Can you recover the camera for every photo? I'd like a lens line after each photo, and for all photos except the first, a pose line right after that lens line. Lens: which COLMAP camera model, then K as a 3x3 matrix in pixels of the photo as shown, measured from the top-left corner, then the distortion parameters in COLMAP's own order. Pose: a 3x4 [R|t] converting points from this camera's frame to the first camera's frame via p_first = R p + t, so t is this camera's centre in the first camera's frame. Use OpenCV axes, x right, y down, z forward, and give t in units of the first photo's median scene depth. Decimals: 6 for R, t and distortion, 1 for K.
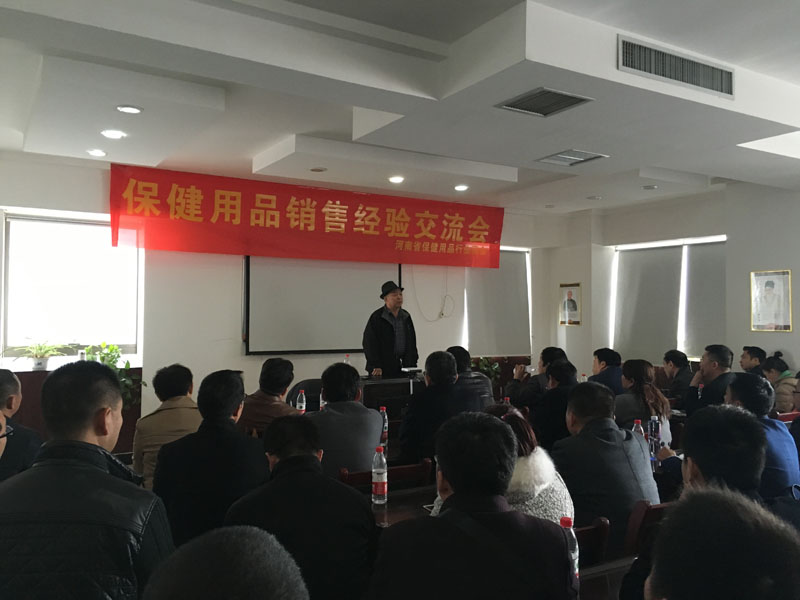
lens RADIAL K [[688.1, 0, 397.9], [0, 688.1, 302.6], [0, 0, 1]] dist [0.076186, -0.112726]
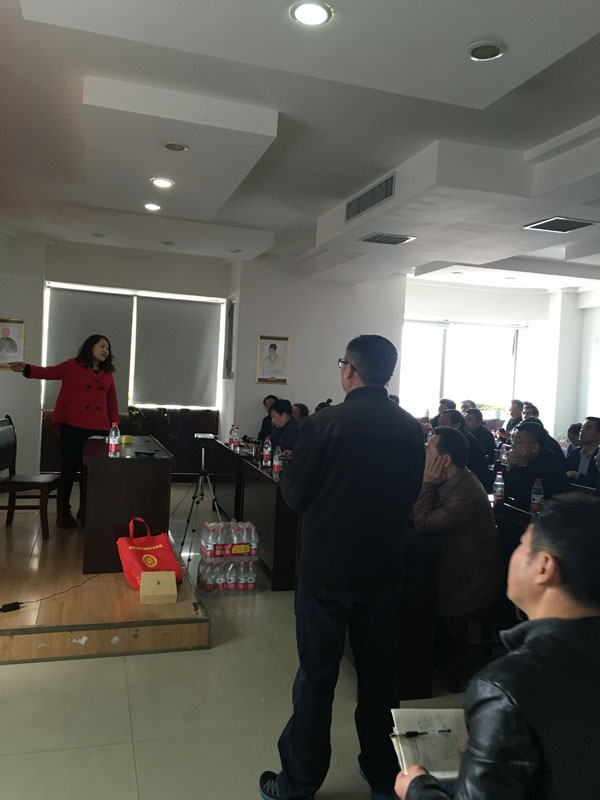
lens RADIAL K [[688.1, 0, 298.4], [0, 688.1, 398.2], [0, 0, 1]] dist [0.076186, -0.112726]
pose [[0.250882, -0.021181, 0.967786, -0.520506], [-0.068550, 0.996862, 0.039588, 0.011178], [-0.965588, -0.076274, 0.248642, 0.501094]]
